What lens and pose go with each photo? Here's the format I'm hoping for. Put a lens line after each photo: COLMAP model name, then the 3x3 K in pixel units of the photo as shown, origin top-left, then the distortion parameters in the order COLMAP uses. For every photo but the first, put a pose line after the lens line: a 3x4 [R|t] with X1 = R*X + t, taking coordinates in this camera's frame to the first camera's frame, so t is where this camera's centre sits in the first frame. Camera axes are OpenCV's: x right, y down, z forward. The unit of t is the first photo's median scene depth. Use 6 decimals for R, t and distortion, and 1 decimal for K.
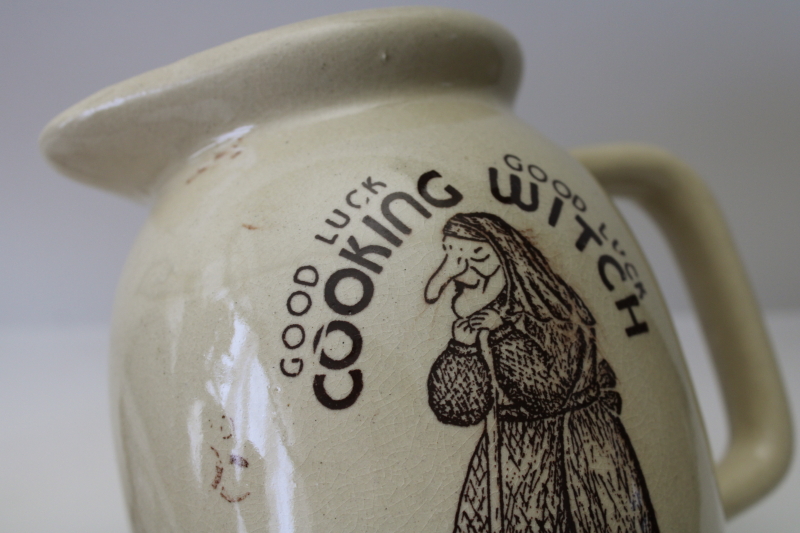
lens RADIAL K [[1199.6, 0, 402.5], [0, 1199.6, 265.2], [0, 0, 1]] dist [-0.051402, 0.000000]
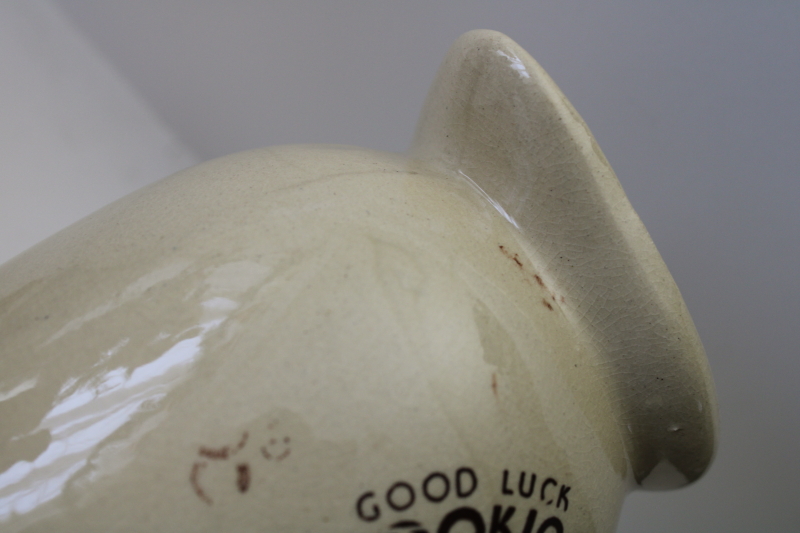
lens RADIAL K [[1199.6, 0, 399.8], [0, 1199.6, 266.2], [0, 0, 1]] dist [-0.051402, 0.000000]
pose [[0.203791, 0.932067, 0.299533, -0.492542], [-0.960515, 0.249548, -0.123029, 0.122068], [-0.189419, -0.262634, 0.946120, 0.220436]]
